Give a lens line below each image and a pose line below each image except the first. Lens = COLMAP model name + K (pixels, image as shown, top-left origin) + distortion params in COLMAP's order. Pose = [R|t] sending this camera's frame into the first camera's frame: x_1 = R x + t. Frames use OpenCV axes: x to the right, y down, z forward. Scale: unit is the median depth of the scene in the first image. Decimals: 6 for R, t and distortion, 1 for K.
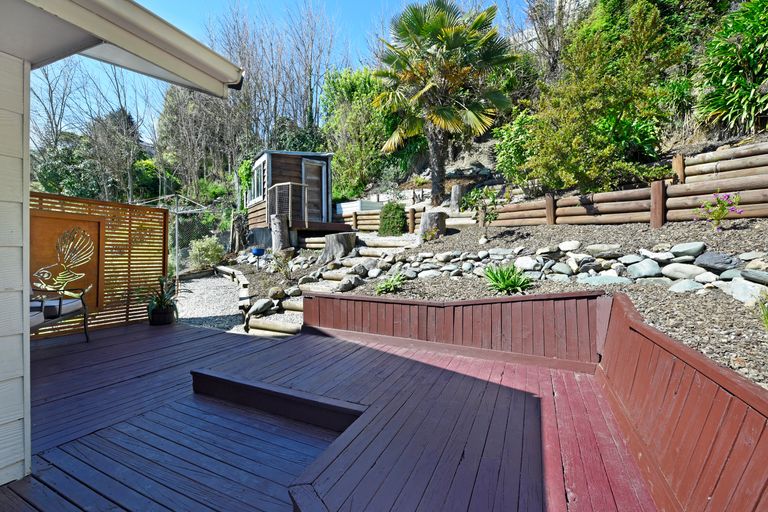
lens RADIAL K [[366.9, 0, 383.7], [0, 366.9, 263.5], [0, 0, 1]] dist [-0.000042, -0.012137]
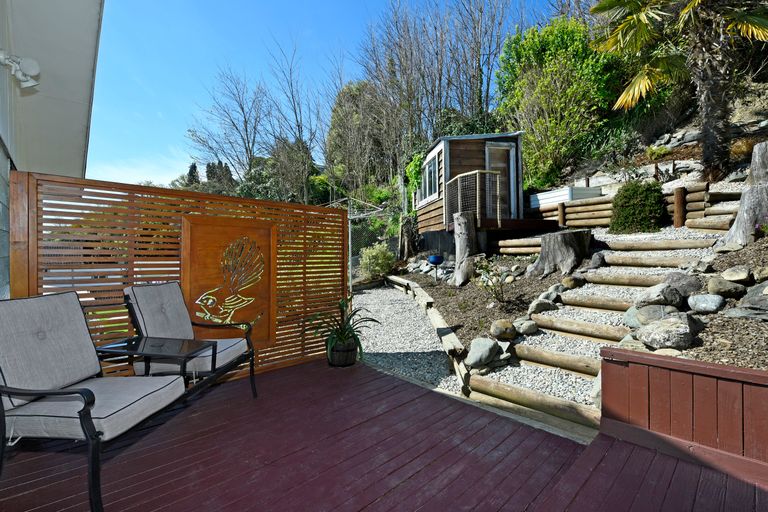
lens RADIAL K [[366.9, 0, 383.7], [0, 366.9, 263.5], [0, 0, 1]] dist [-0.000042, -0.012137]
pose [[0.920994, -0.015018, -0.389287, -0.122558], [0.011693, 0.999872, -0.010908, -0.014403], [0.389401, 0.005494, 0.921052, 0.179858]]
